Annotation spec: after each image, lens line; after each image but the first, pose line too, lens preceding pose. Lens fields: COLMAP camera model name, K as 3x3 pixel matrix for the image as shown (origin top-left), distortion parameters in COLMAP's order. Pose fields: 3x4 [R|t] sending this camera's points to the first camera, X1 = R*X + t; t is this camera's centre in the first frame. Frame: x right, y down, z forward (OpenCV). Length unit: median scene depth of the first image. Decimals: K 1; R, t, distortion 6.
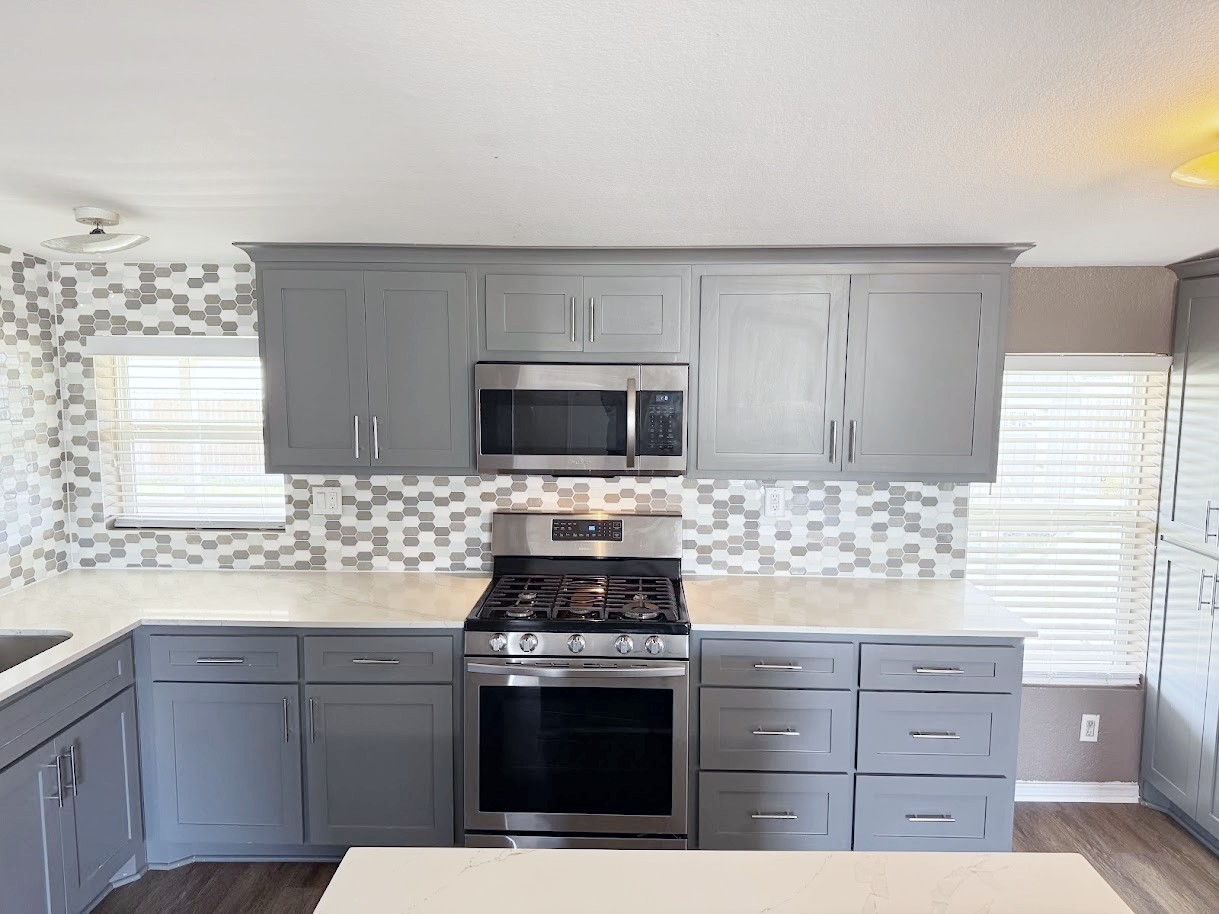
lens RADIAL K [[856.0, 0, 608.3], [0, 856.0, 455.5], [0, 0, 1]] dist [0.101286, -0.133288]
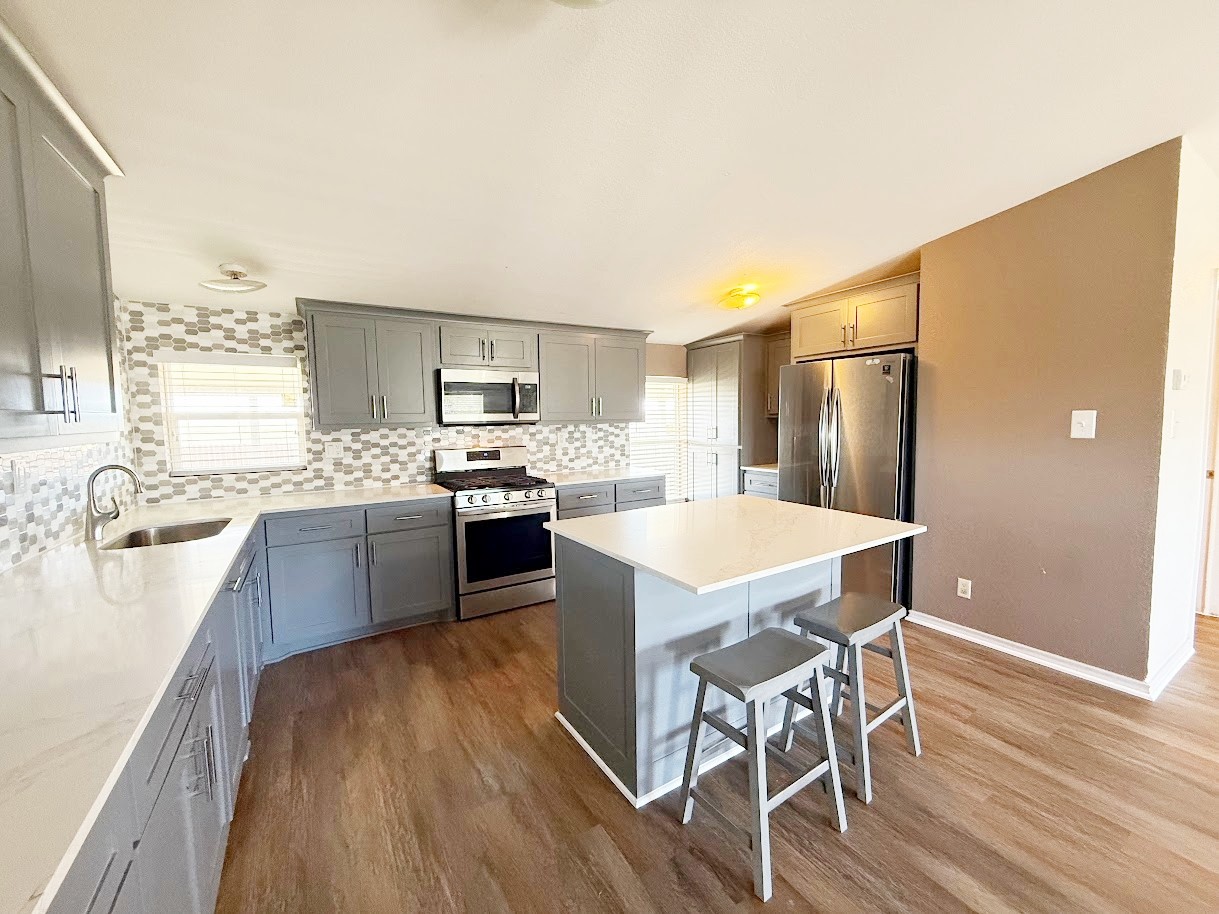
lens RADIAL K [[483.6, 0, 607.8], [0, 483.6, 455.6], [0, 0, 1]] dist [0.000067, -0.000178]
pose [[0.836444, -0.062235, 0.544507, -0.399453], [0.087088, 0.996001, -0.019941, 0.133589], [-0.541088, 0.064099, 0.838519, -0.133968]]
